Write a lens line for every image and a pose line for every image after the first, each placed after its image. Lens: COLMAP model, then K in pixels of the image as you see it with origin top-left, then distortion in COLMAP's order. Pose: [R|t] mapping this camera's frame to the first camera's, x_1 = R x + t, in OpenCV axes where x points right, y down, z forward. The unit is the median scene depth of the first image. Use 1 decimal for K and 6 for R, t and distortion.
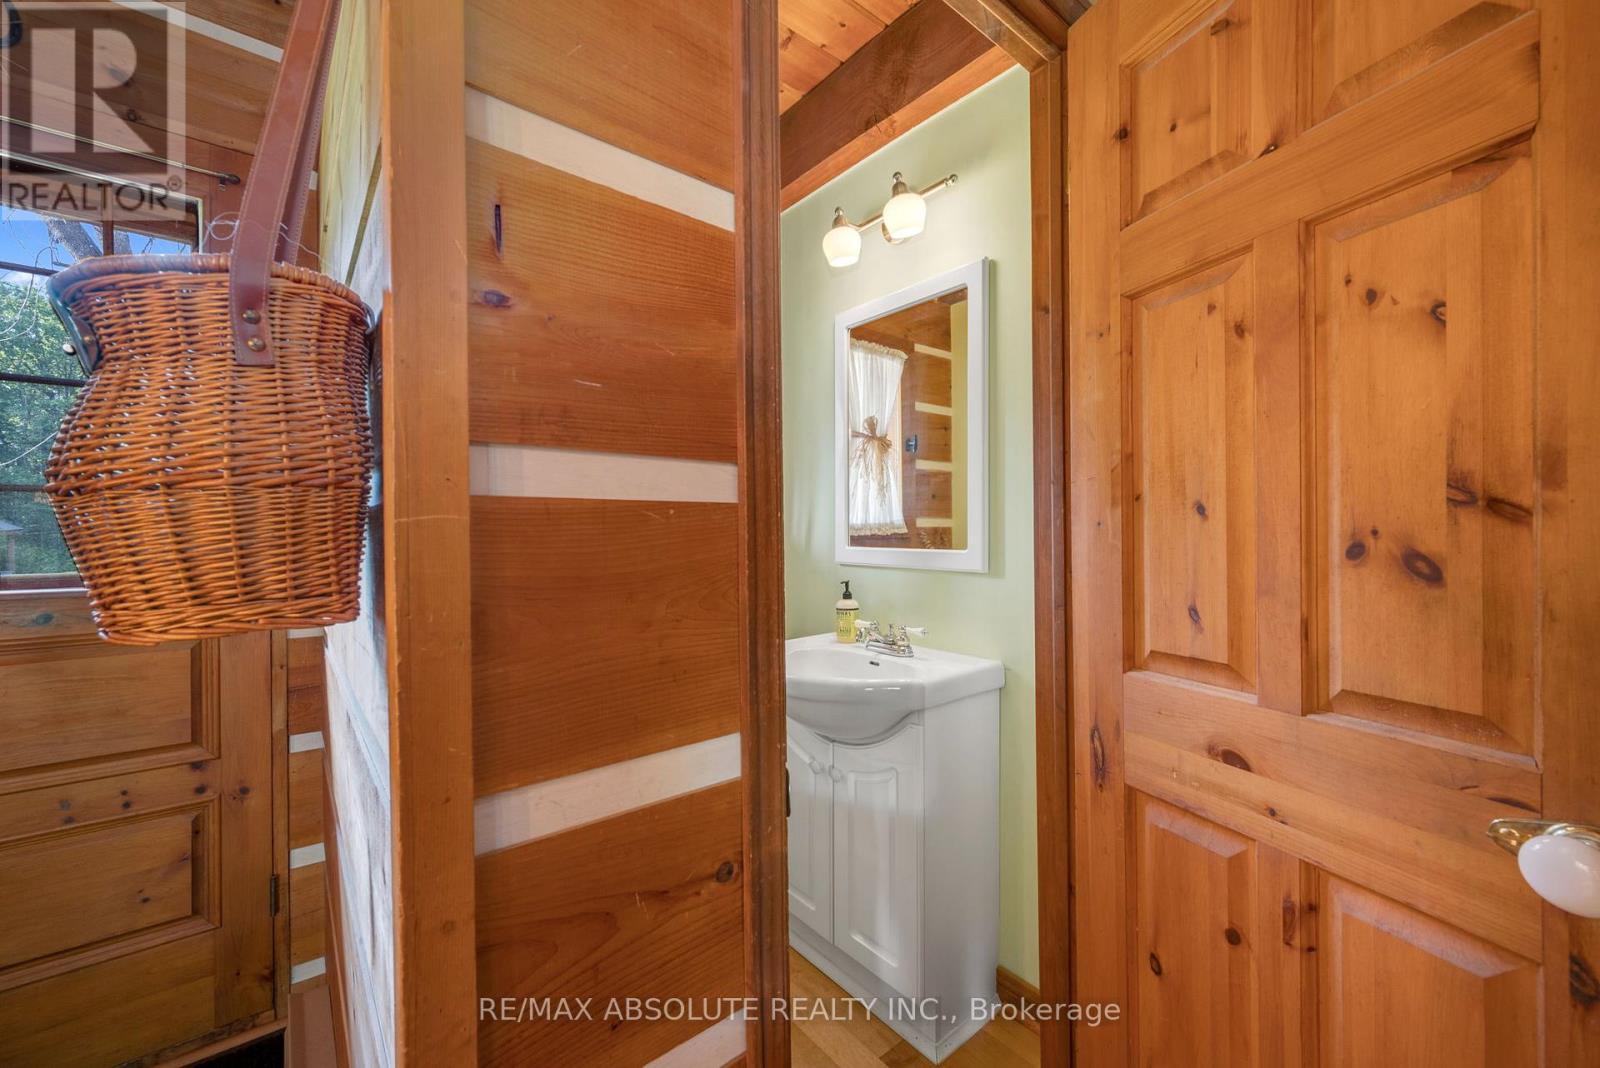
lens RADIAL K [[632.0, 0, 799.8], [0, 632.0, 529.1], [0, 0, 1]] dist [-0.001478, 0.000008]
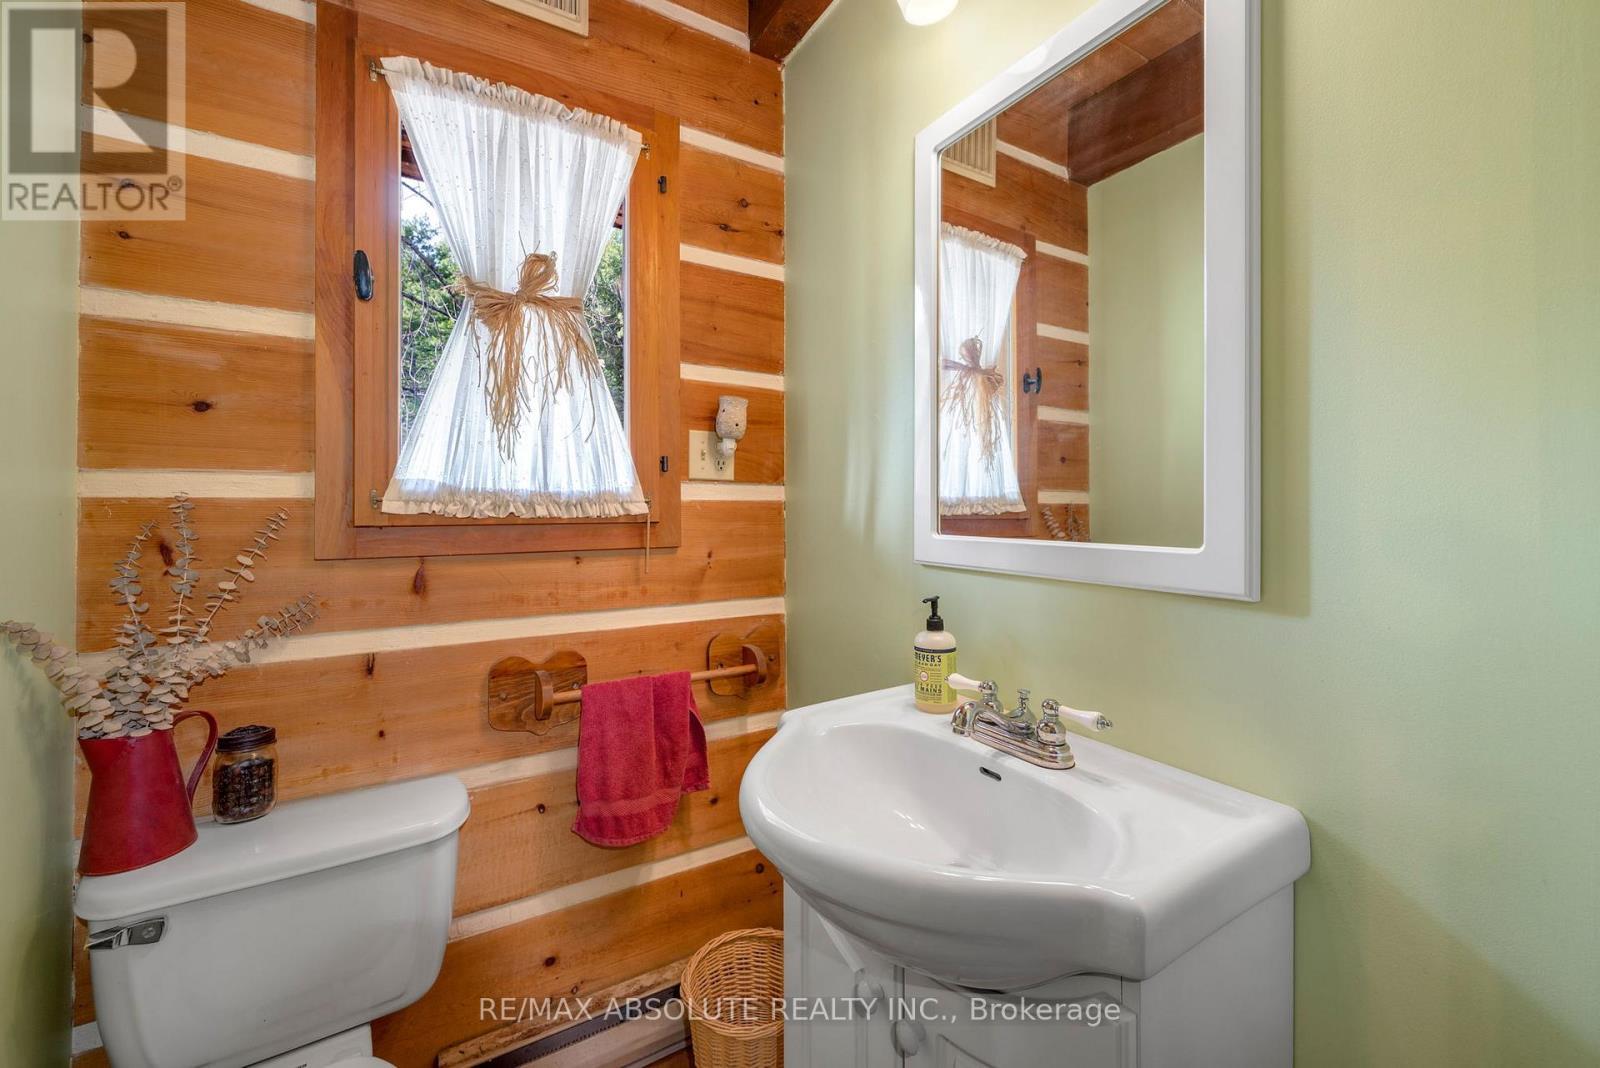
lens RADIAL K [[632.0, 0, 786.9], [0, 632.0, 504.7], [0, 0, 1]] dist [-0.001478, 0.000008]
pose [[0.988446, 0.007353, -0.151393, 0.021240], [-0.007867, 0.999965, -0.002791, 0.001772], [0.151367, 0.003950, 0.988470, 0.307957]]
